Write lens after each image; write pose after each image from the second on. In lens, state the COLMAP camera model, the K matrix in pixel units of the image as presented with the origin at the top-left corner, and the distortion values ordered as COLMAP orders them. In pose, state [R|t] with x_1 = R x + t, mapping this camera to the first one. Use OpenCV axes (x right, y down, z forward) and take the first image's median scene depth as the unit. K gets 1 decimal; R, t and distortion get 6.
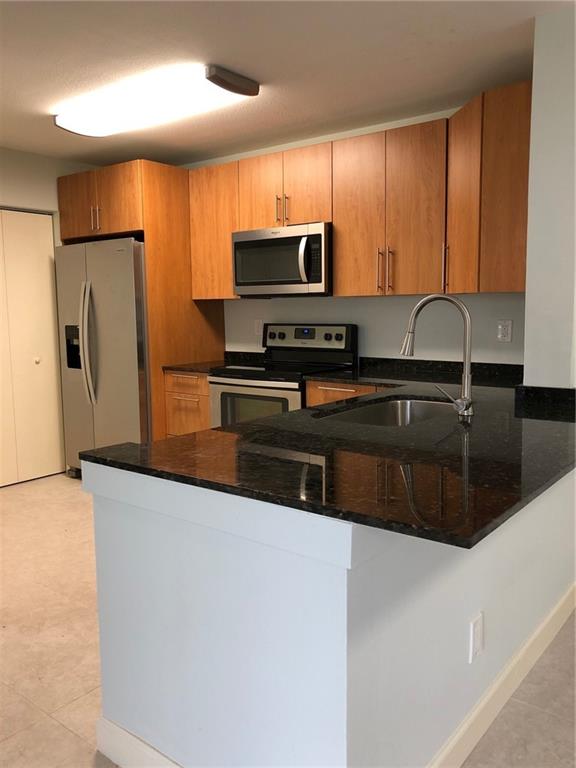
lens RADIAL K [[627.6, 0, 289.3], [0, 627.6, 379.1], [0, 0, 1]] dist [0.073940, -0.007993]
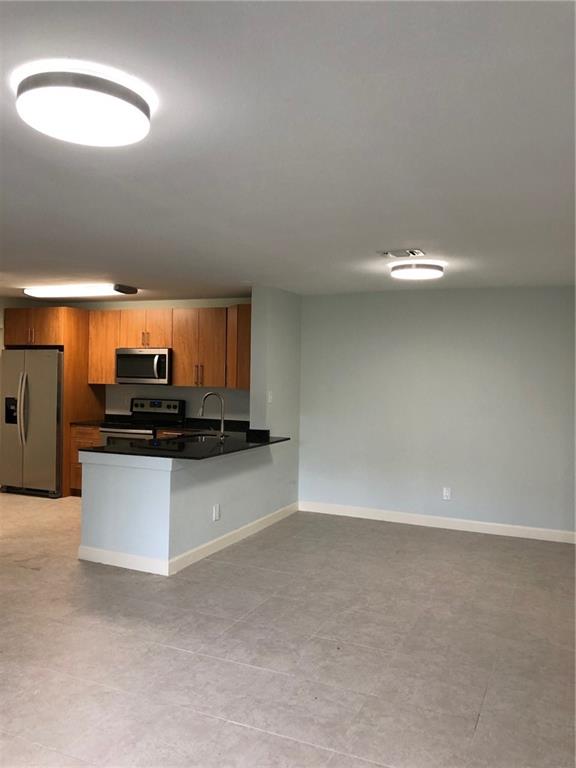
lens RADIAL K [[627.6, 0, 289.3], [0, 627.6, 379.1], [0, 0, 1]] dist [0.073940, -0.007993]
pose [[0.969693, 0.026229, 0.242915, -0.045449], [-0.001366, 0.994788, -0.101960, 0.039209], [-0.244323, 0.098538, 0.964674, -0.860155]]
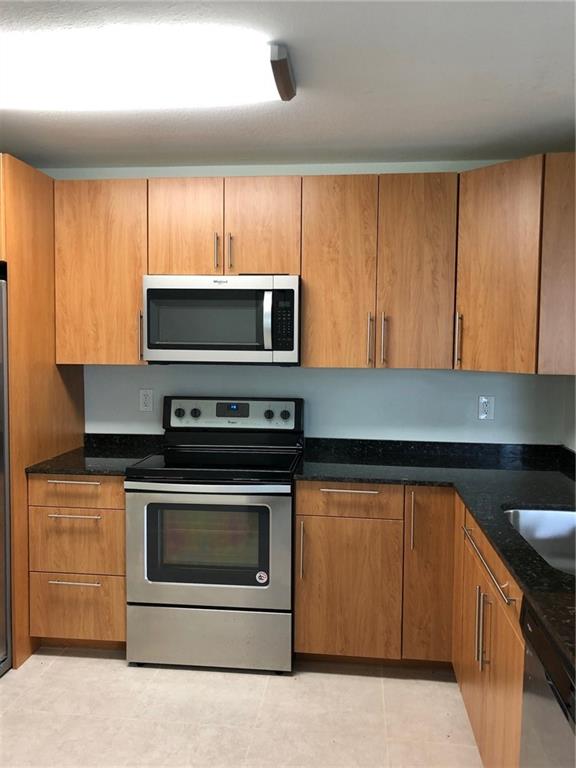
lens RADIAL K [[627.6, 0, 289.3], [0, 627.6, 379.1], [0, 0, 1]] dist [0.073940, -0.007993]
pose [[0.853441, -0.017277, 0.520903, -0.324850], [0.041604, 0.998519, -0.035045, -0.082215], [-0.519526, 0.051581, 0.852896, 0.305795]]
